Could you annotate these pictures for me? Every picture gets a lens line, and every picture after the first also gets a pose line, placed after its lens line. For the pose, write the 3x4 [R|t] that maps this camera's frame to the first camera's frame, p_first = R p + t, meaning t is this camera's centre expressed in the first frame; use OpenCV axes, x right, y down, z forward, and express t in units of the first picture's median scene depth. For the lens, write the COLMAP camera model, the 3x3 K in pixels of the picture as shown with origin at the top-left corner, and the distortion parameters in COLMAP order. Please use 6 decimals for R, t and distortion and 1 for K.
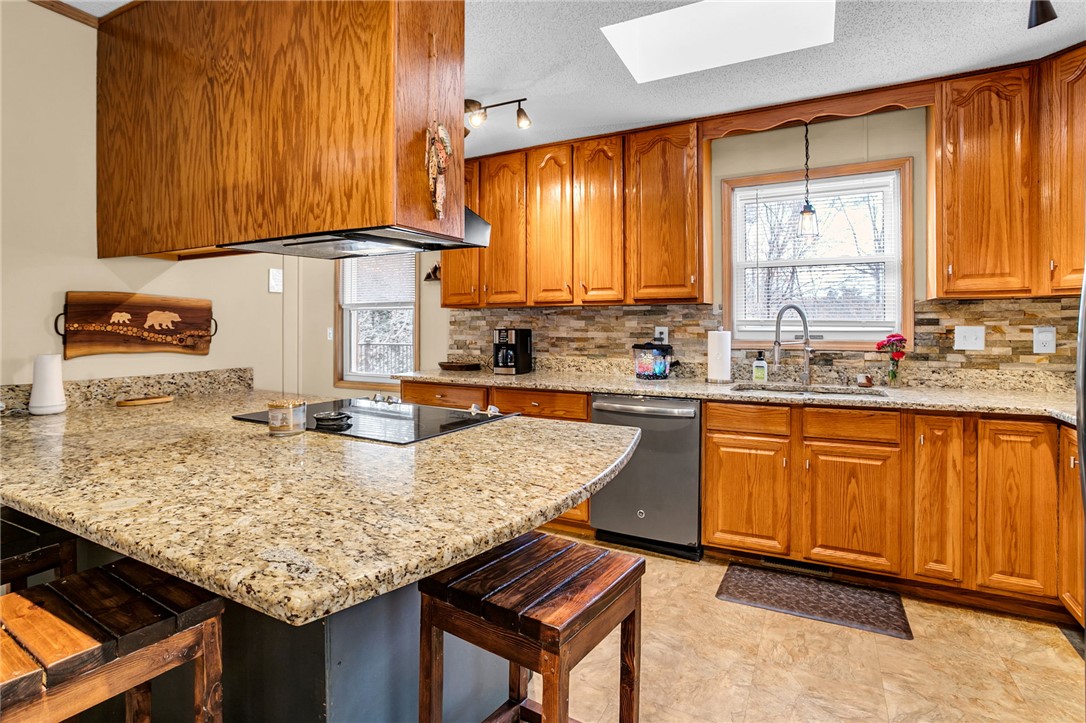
lens RADIAL K [[526.2, 0, 542.6], [0, 526.2, 332.2], [0, 0, 1]] dist [-0.041986, 0.000923]
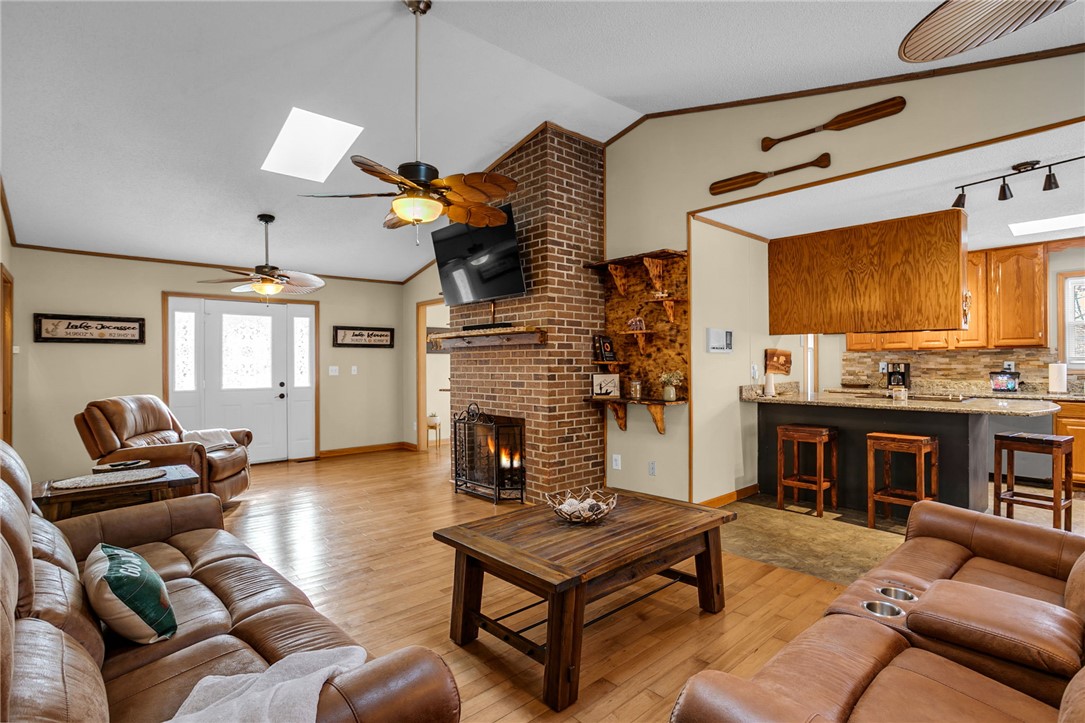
lens RADIAL K [[539.6, 0, 545.0], [0, 539.6, 367.0], [0, 0, 1]] dist [0.000438, 0.000821]
pose [[0.950494, -0.002767, -0.310730, -0.703160], [0.001692, 0.999992, -0.003729, 0.012203], [0.310738, 0.003018, 0.950491, -1.196794]]
